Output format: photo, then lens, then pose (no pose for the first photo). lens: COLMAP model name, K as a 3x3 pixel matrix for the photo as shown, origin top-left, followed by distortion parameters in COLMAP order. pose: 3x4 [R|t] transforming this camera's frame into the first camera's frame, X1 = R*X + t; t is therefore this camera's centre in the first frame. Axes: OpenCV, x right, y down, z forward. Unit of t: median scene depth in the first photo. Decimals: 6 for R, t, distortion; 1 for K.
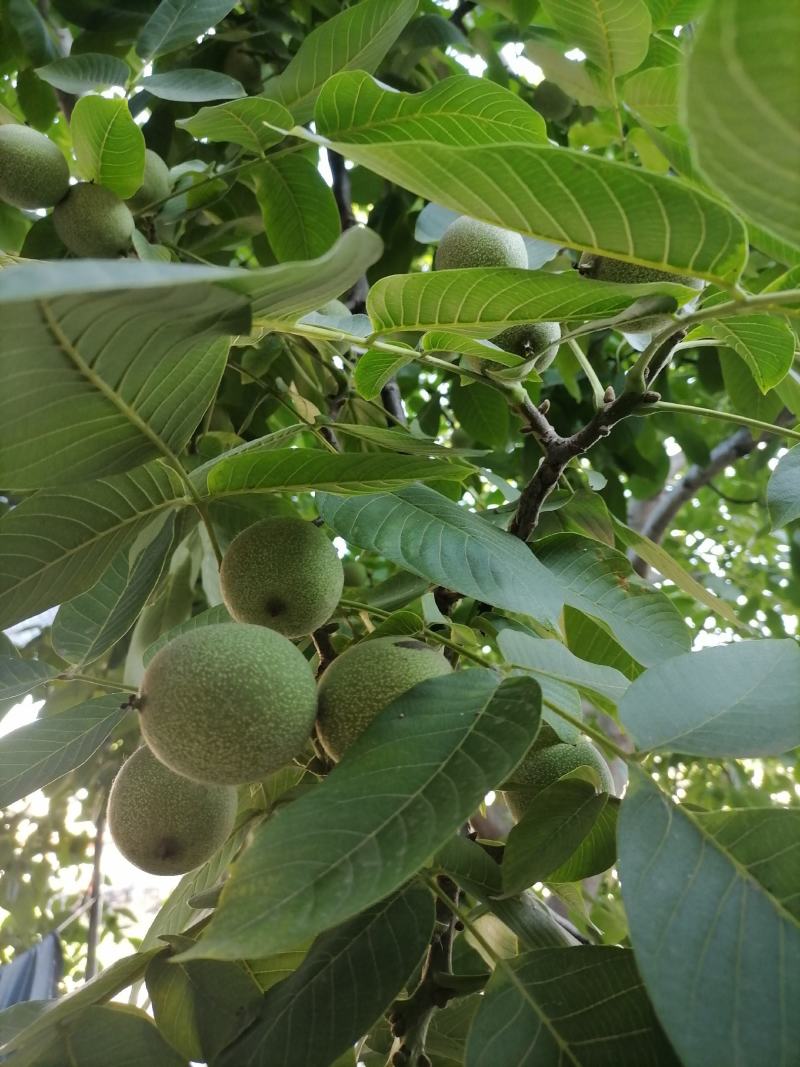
lens RADIAL K [[766.8, 0, 400.0], [0, 766.8, 533.5], [0, 0, 1]] dist [0.002137, 0.001960]
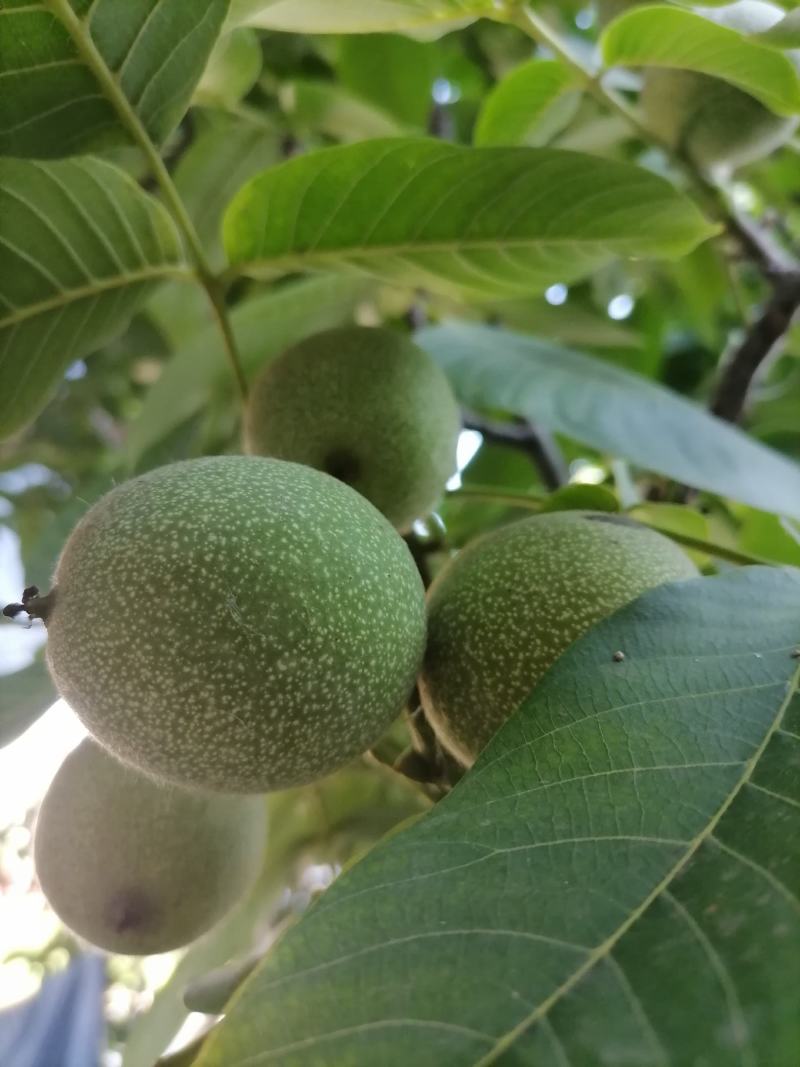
lens RADIAL K [[812.7, 0, 400.0], [0, 812.7, 533.5], [0, 0, 1]] dist [-0.046181, -0.002999]
pose [[0.995860, 0.015808, -0.089517, -0.086851], [-0.016434, 0.999845, -0.006266, 0.179567], [0.089404, 0.007711, 0.995966, 0.545314]]
